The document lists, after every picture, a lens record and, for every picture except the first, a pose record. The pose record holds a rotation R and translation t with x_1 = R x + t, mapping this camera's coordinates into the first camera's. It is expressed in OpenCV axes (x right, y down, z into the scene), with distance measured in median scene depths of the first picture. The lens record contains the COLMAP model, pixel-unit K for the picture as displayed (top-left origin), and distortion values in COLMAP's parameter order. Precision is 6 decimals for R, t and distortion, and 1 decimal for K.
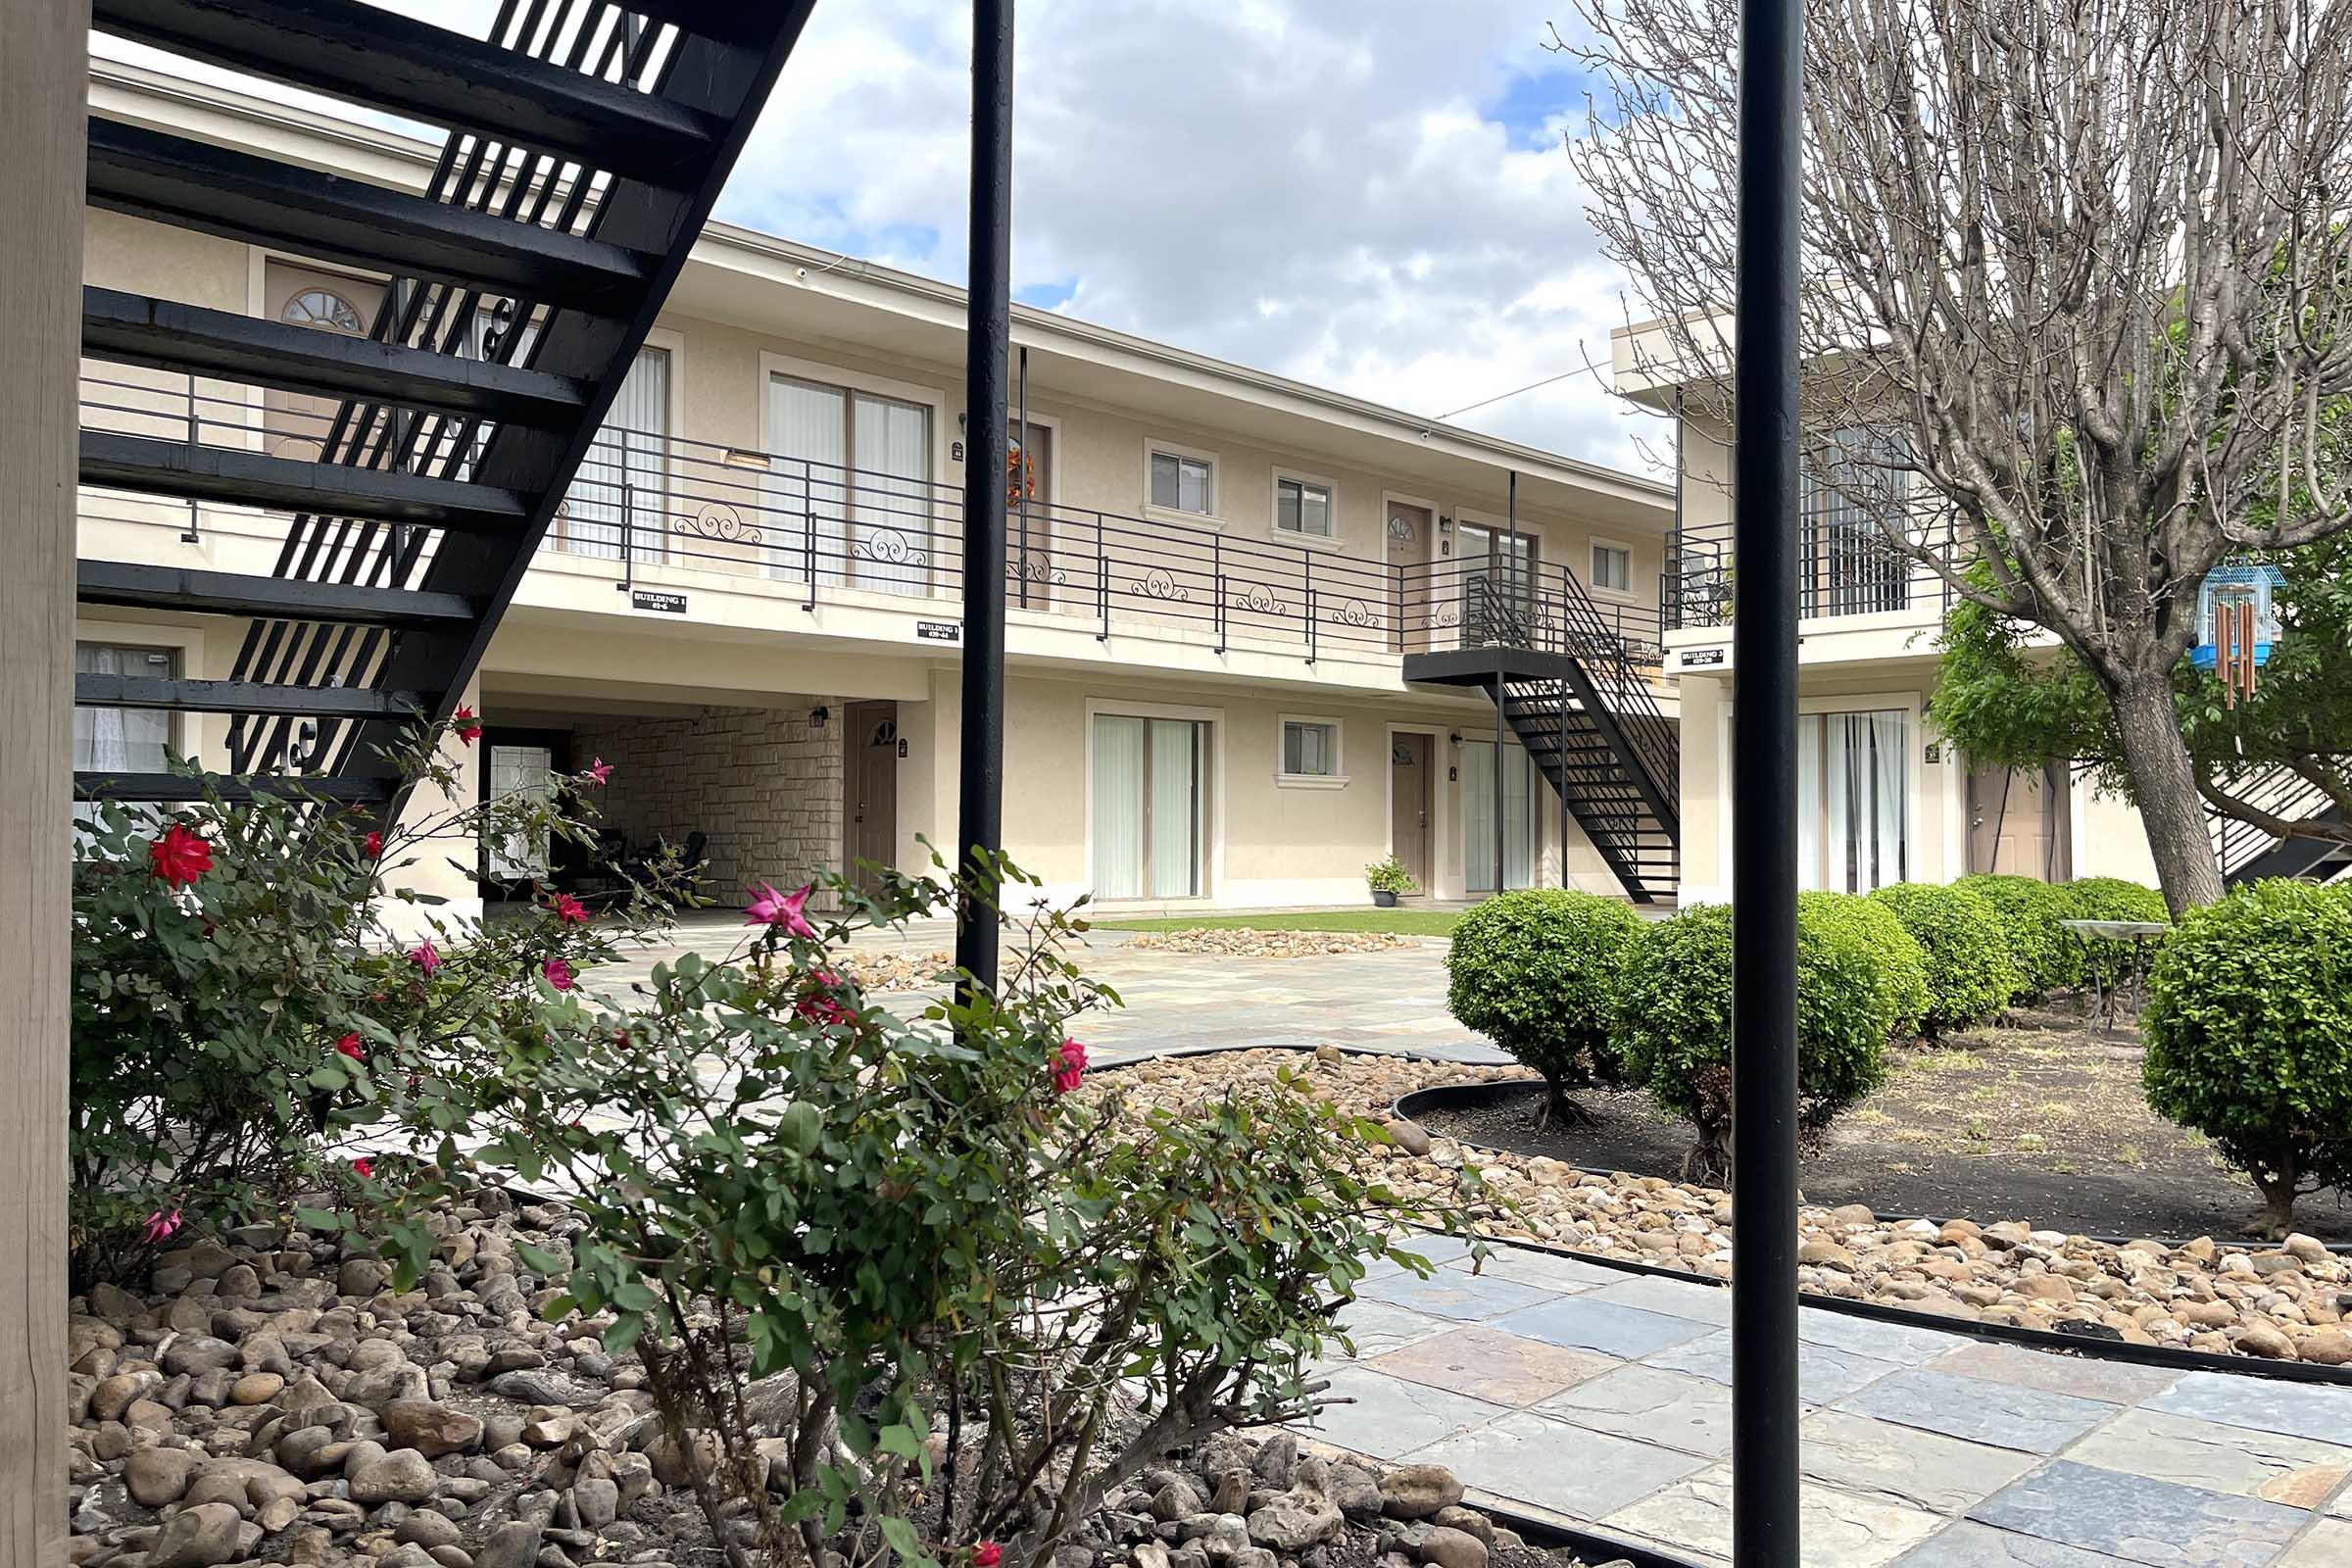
lens RADIAL K [[1769.8, 0, 1187.3], [0, 1769.8, 791.4], [0, 0, 1]] dist [0.073823, -0.098650]
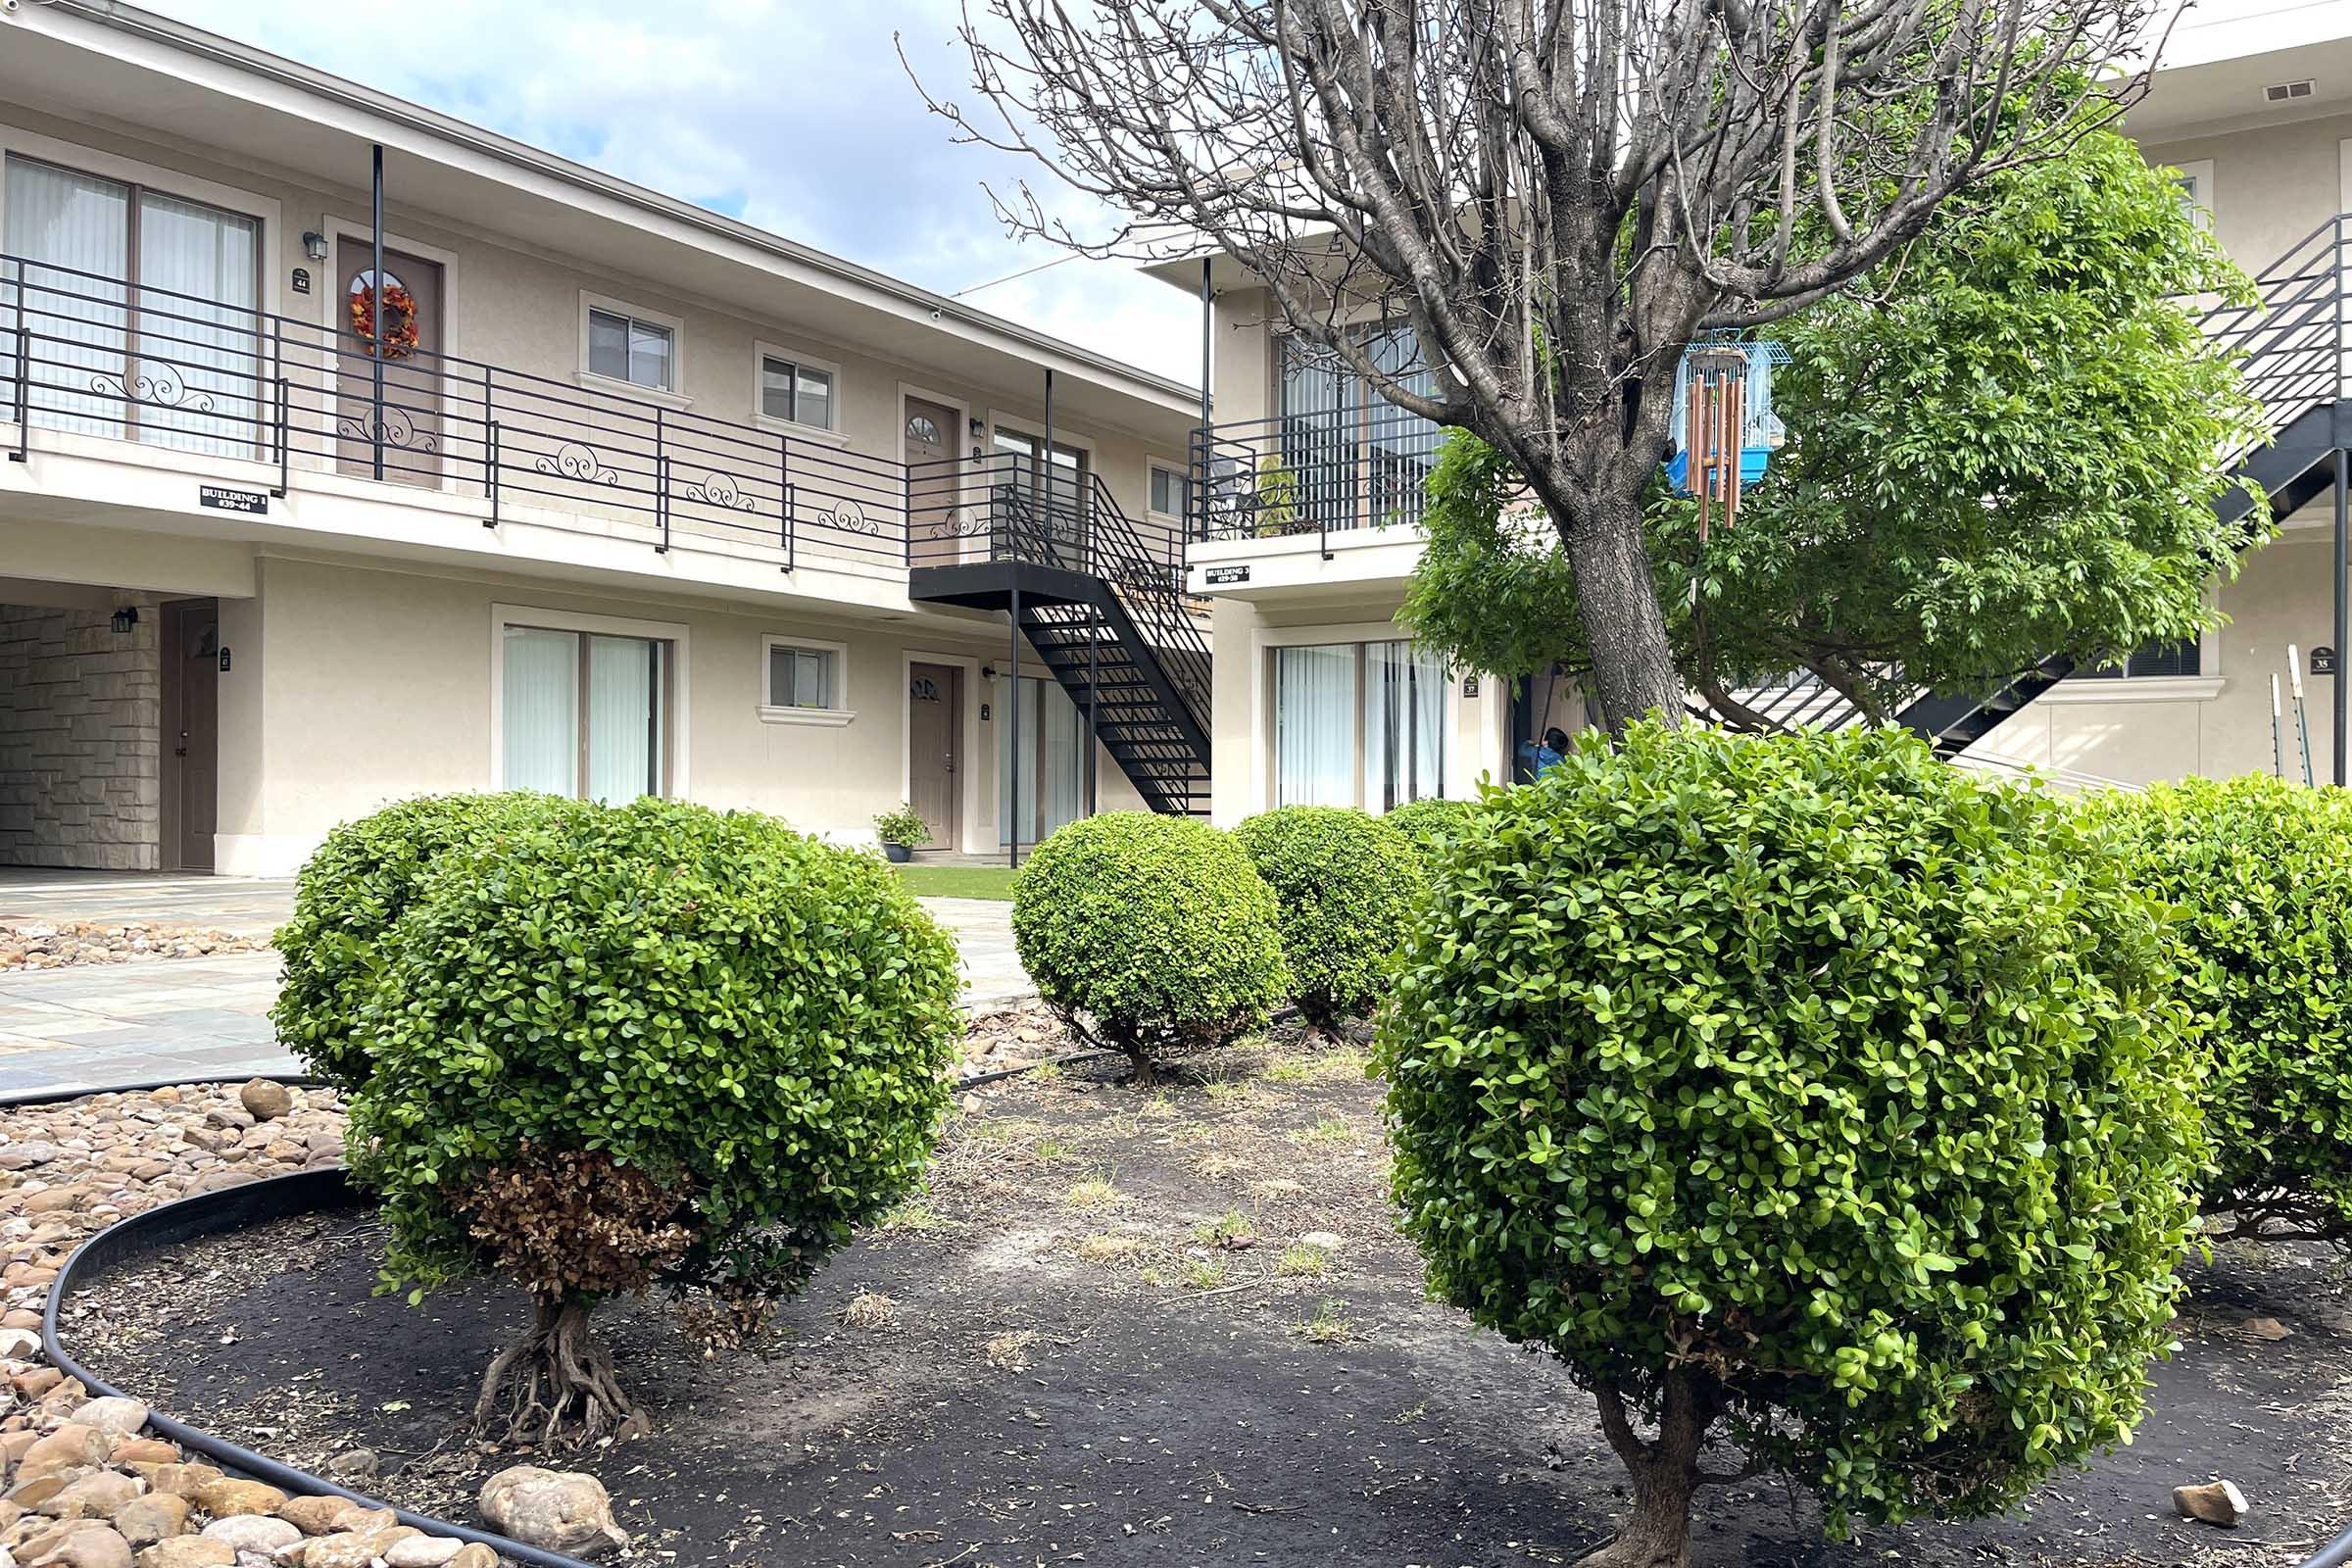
lens RADIAL K [[1769.8, 0, 1187.3], [0, 1769.8, 791.4], [0, 0, 1]] dist [0.073823, -0.098650]
pose [[0.980502, 0.003310, 0.196481, 0.120344], [-0.007556, 0.999754, 0.020864, 0.016915], [-0.196363, -0.021942, 0.980286, 0.177866]]
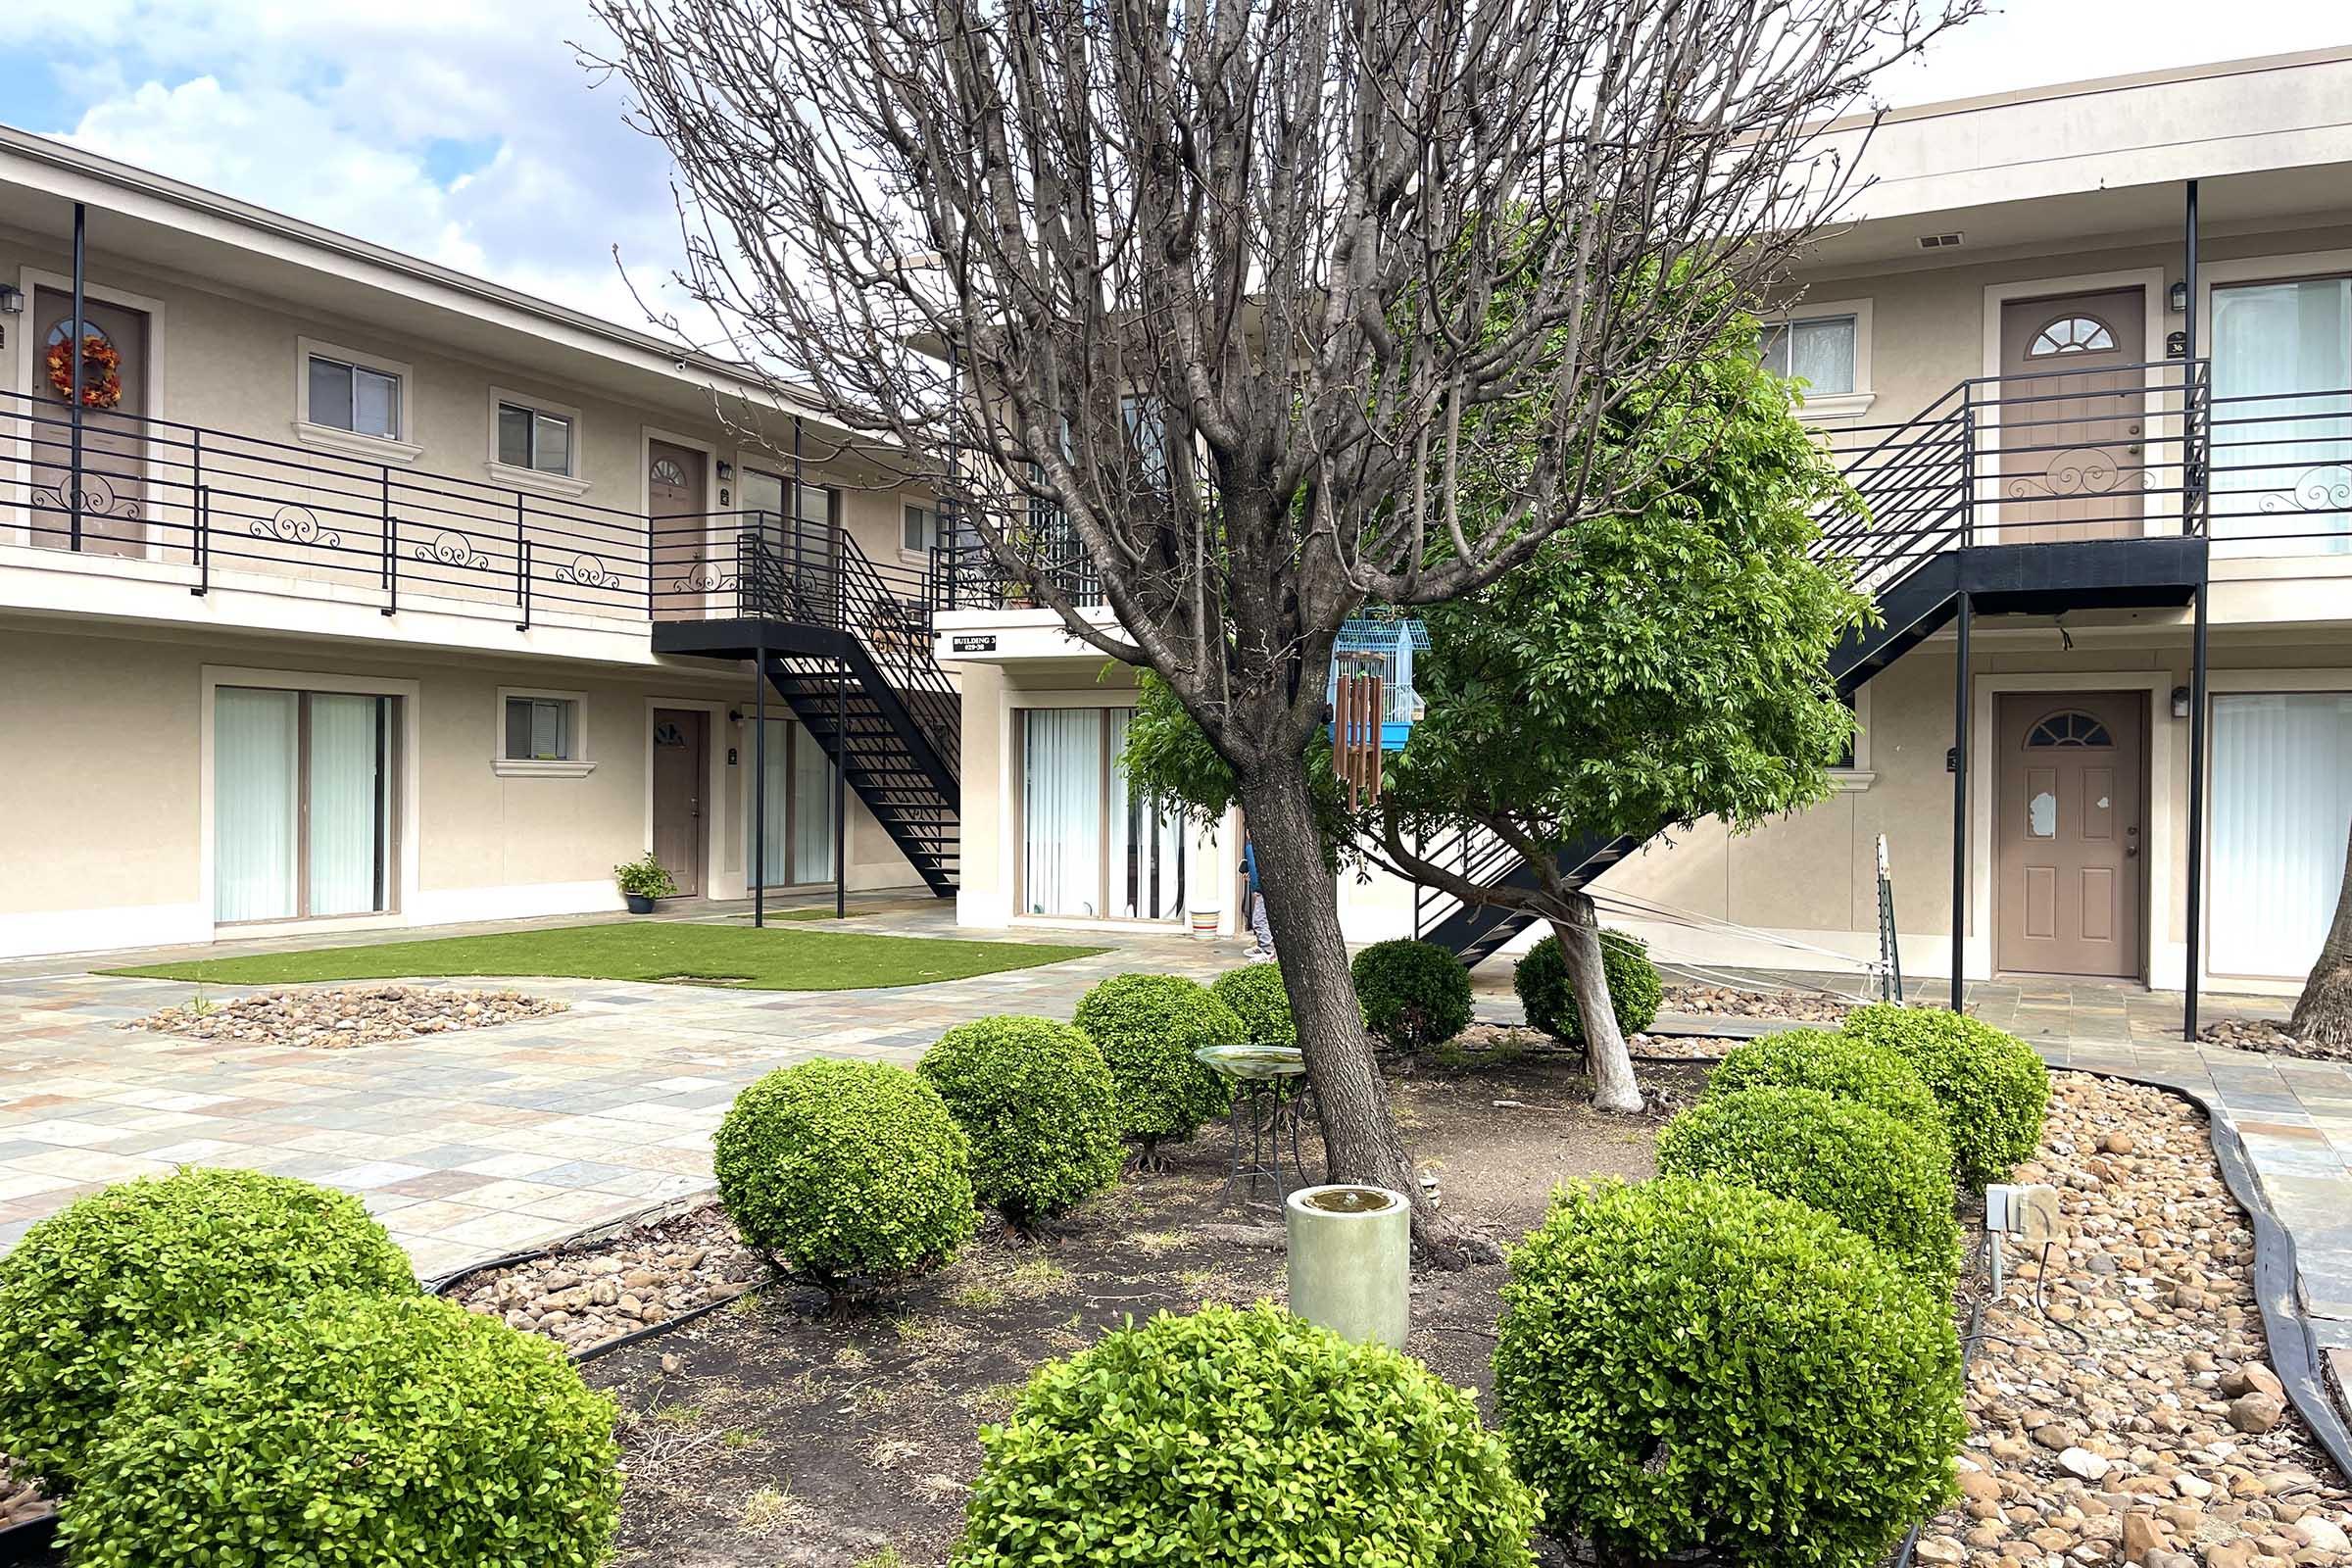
lens RADIAL K [[1769.8, 0, 1187.3], [0, 1769.8, 791.4], [0, 0, 1]] dist [0.073823, -0.098650]
pose [[0.946844, 0.004107, 0.321666, 0.127777], [-0.014529, 0.999444, 0.030005, -0.035623], [-0.321364, -0.033084, 0.946378, 0.147968]]
